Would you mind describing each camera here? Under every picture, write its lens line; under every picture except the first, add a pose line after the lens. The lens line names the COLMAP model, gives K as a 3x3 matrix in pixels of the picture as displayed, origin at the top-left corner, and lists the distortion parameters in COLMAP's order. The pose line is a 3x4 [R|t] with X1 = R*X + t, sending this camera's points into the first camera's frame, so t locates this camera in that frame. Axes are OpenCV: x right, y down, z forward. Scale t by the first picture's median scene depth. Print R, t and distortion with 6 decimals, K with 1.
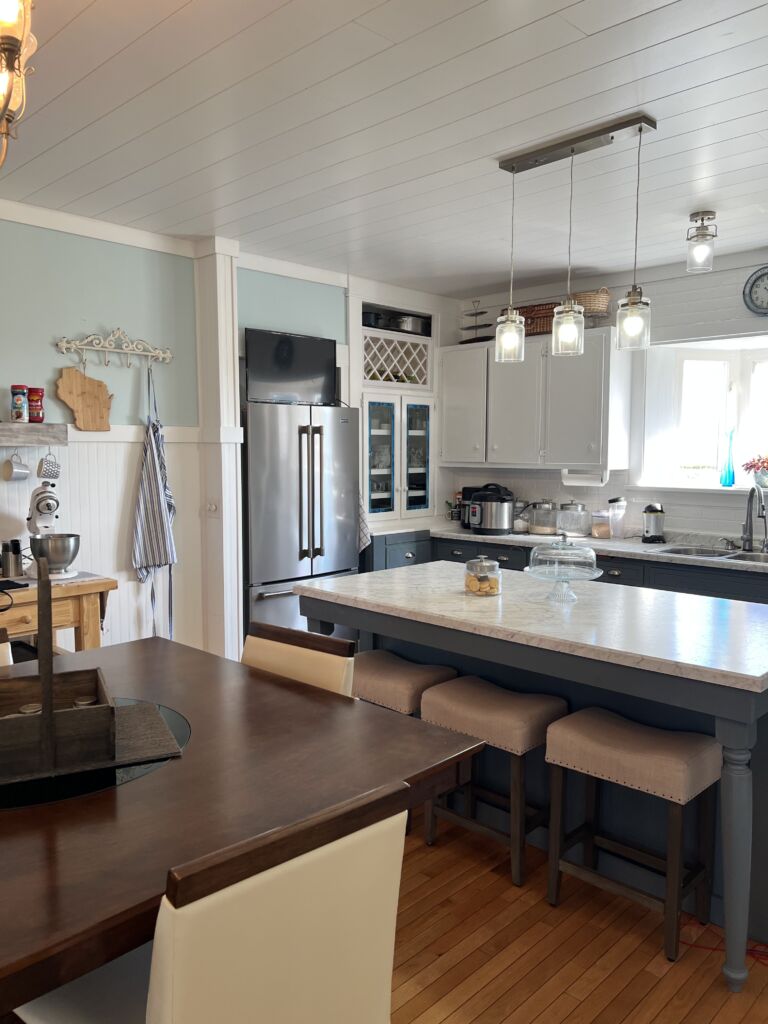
lens RADIAL K [[780.3, 0, 353.9], [0, 780.3, 515.3], [0, 0, 1]] dist [0.014313, -0.024022]
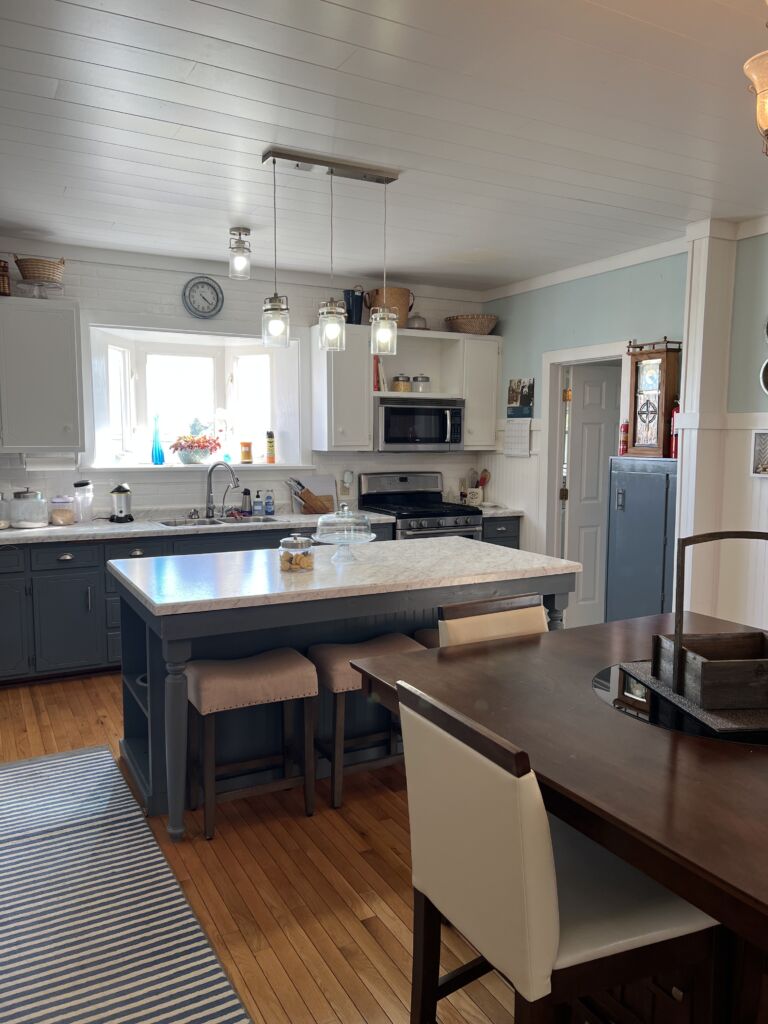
lens RADIAL K [[780.3, 0, 392.5], [0, 780.3, 516.6], [0, 0, 1]] dist [0.014313, -0.024022]
pose [[0.284147, -0.103689, 0.953157, -0.503284], [0.080899, 0.993183, 0.083926, -0.030116], [-0.955362, 0.053262, 0.290598, 0.362484]]
